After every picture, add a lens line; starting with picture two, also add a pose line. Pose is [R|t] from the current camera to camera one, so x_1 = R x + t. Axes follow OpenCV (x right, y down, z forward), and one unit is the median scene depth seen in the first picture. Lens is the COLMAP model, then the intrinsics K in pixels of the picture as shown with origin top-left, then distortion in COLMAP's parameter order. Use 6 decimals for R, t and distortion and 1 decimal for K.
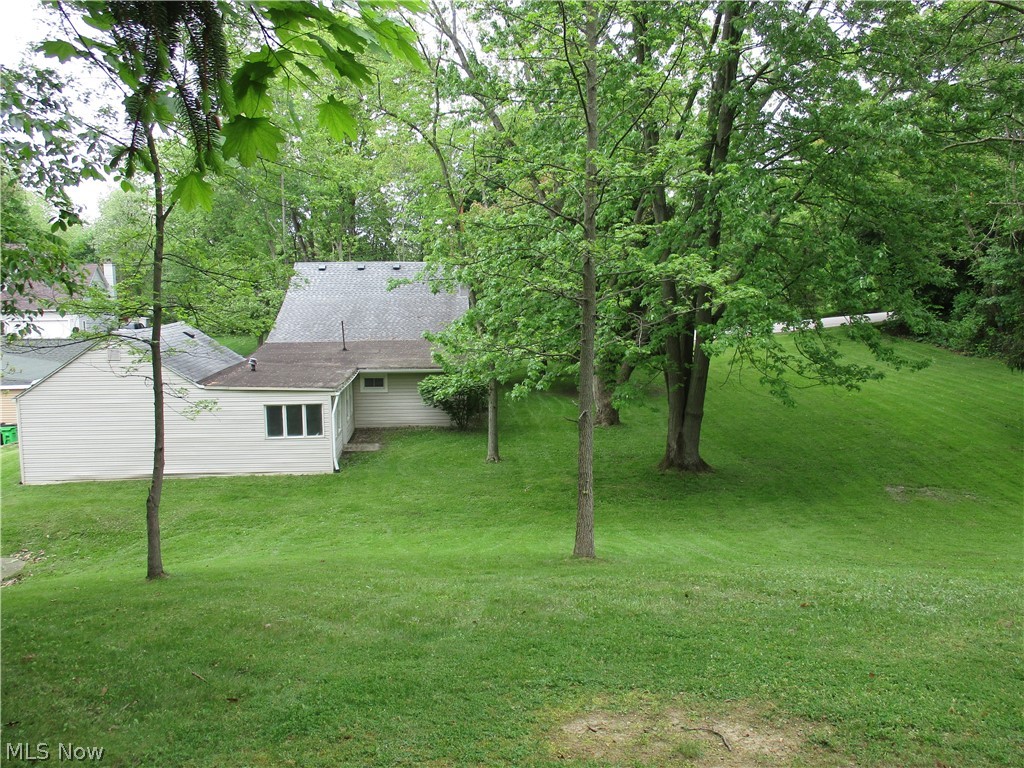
lens RADIAL K [[854.3, 0, 512.0], [0, 854.3, 384.0], [0, 0, 1]] dist [-0.011566, 0.002035]
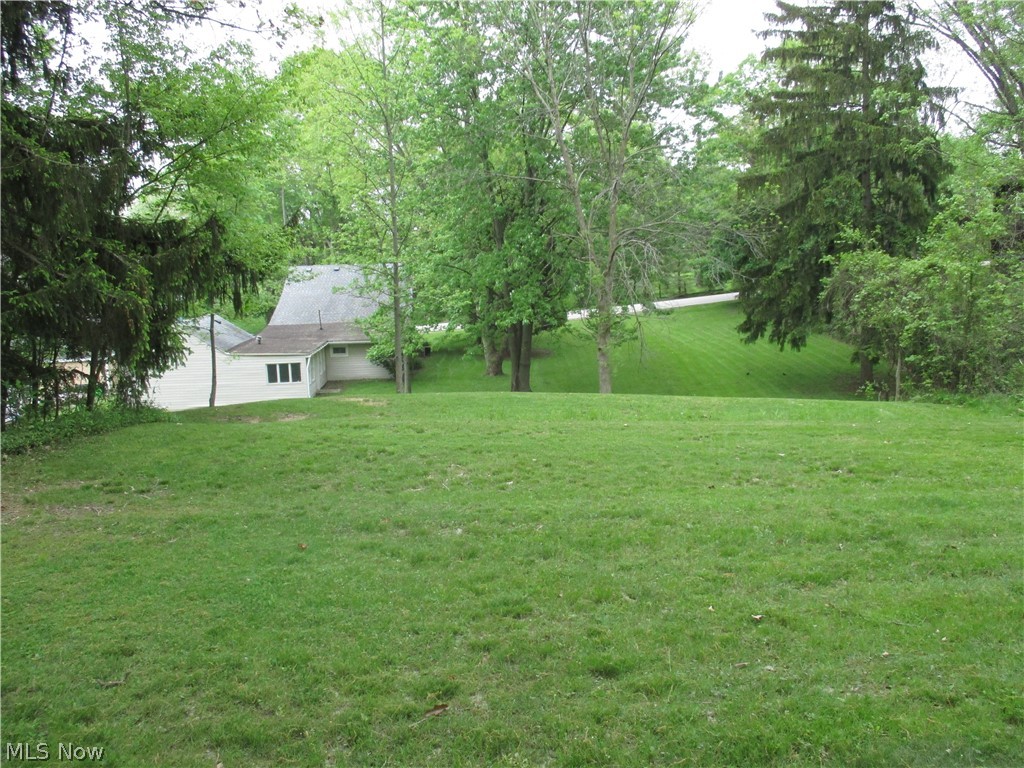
lens RADIAL K [[854.3, 0, 512.0], [0, 854.3, 384.0], [0, 0, 1]] dist [-0.011566, 0.002035]
pose [[0.999653, -0.019139, -0.018111, 0.209353], [0.019695, 0.999324, 0.031049, 0.020519], [0.017505, -0.031395, 0.999354, -0.626121]]
